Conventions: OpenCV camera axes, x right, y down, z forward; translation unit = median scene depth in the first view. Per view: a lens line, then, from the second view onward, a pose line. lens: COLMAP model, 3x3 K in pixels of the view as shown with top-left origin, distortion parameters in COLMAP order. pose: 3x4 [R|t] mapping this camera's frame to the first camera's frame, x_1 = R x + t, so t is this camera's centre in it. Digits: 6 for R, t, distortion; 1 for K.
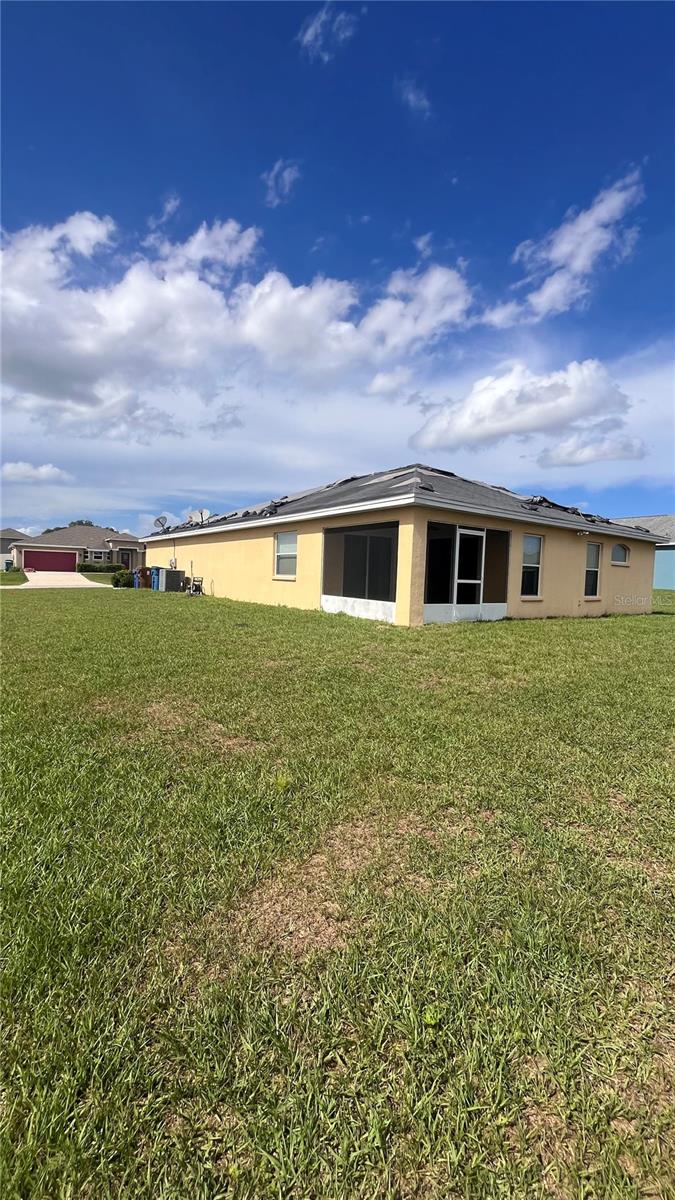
lens RADIAL K [[489.6, 0, 334.1], [0, 489.6, 599.4], [0, 0, 1]] dist [-0.000191, 0.000314]
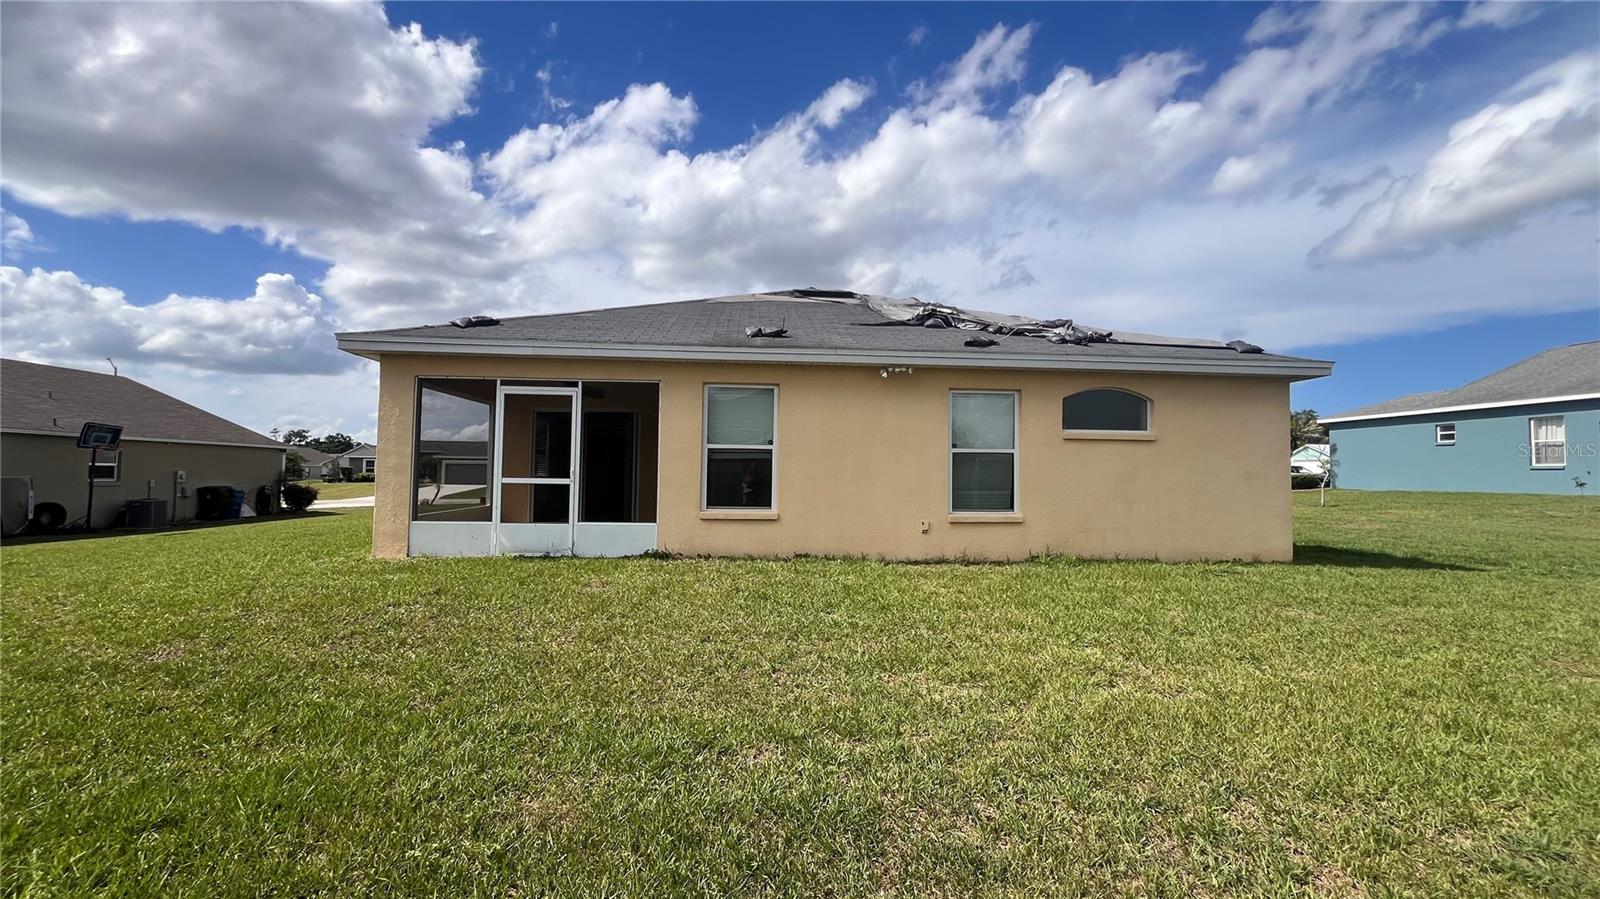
lens RADIAL K [[652.8, 0, 814.2], [0, 652.8, 448.2], [0, 0, 1]] dist [-0.000191, 0.000314]
pose [[0.852222, -0.044076, -0.521320, 0.699885], [-0.011231, 0.994674, -0.102456, -0.001991], [0.523059, 0.093170, 0.847188, 0.421294]]
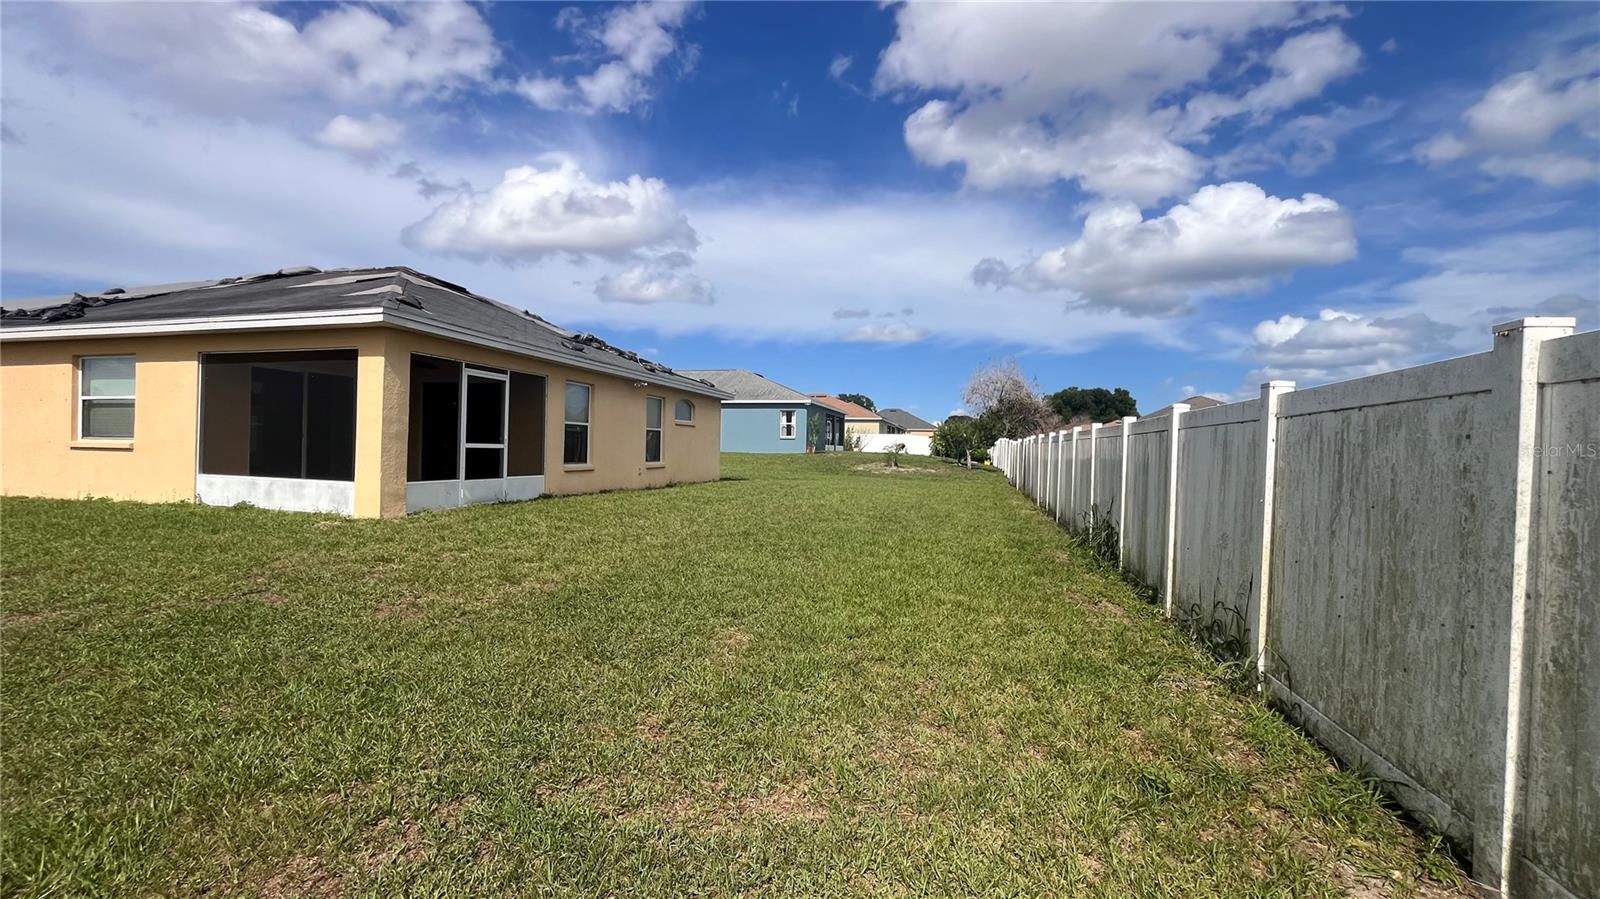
lens RADIAL K [[652.8, 0, 797.4], [0, 652.8, 443.9], [0, 0, 1]] dist [-0.000191, 0.000314]
pose [[0.778132, -0.011826, 0.627990, 0.032133], [0.037288, 0.998929, -0.027392, 0.001648], [-0.626993, 0.044731, 0.777739, 0.009995]]
